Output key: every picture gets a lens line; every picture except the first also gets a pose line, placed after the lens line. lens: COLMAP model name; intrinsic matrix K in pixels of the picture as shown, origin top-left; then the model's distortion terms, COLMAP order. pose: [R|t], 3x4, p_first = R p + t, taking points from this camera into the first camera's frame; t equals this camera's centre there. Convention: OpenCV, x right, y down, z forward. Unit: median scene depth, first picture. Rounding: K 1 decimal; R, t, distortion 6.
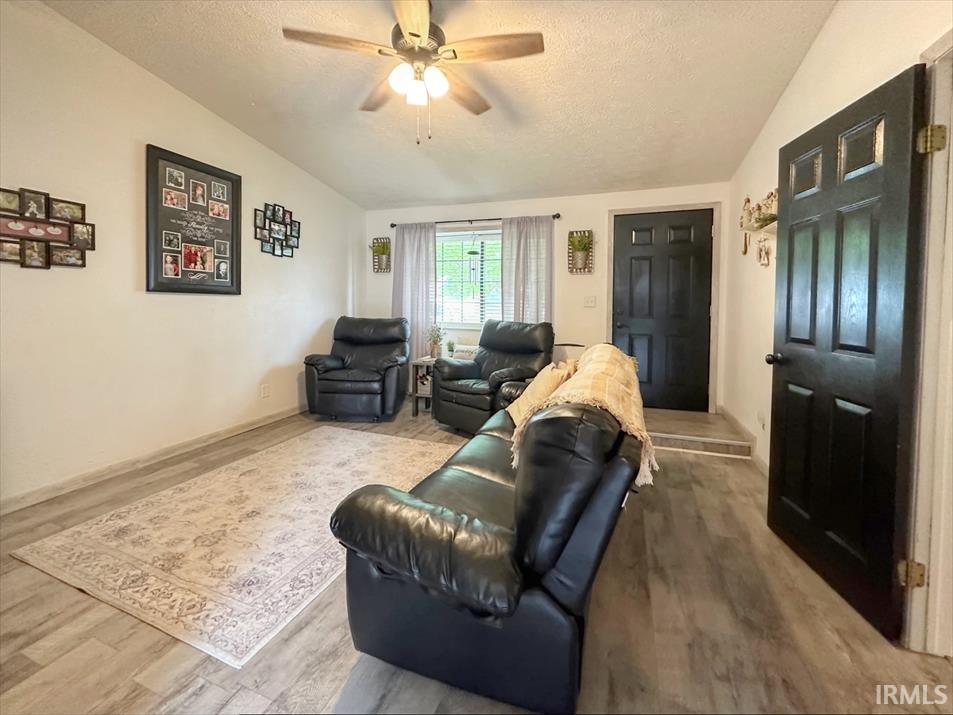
lens RADIAL K [[399.4, 0, 471.9], [0, 399.4, 310.4], [0, 0, 1]] dist [0.000279, -0.000012]
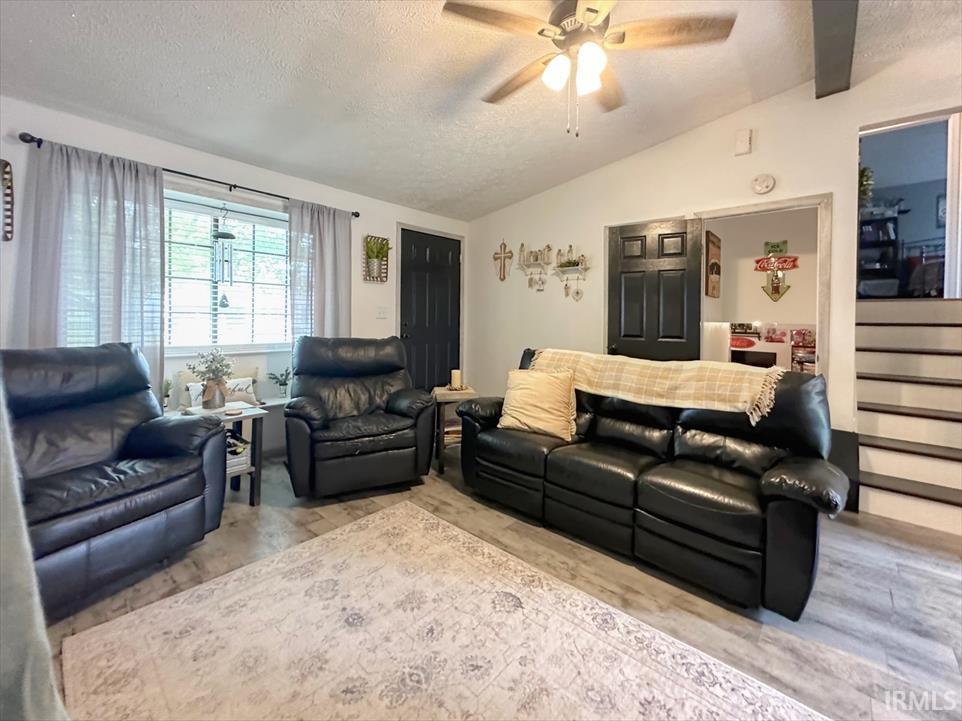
lens RADIAL K [[403.2, 0, 476.4], [0, 403.2, 313.0], [0, 0, 1]] dist [0.000279, -0.000012]
pose [[0.354225, 0.002814, 0.935156, -0.679954], [0.012482, 0.999892, -0.007737, -0.013537], [-0.935077, 0.014413, 0.354152, 0.577335]]
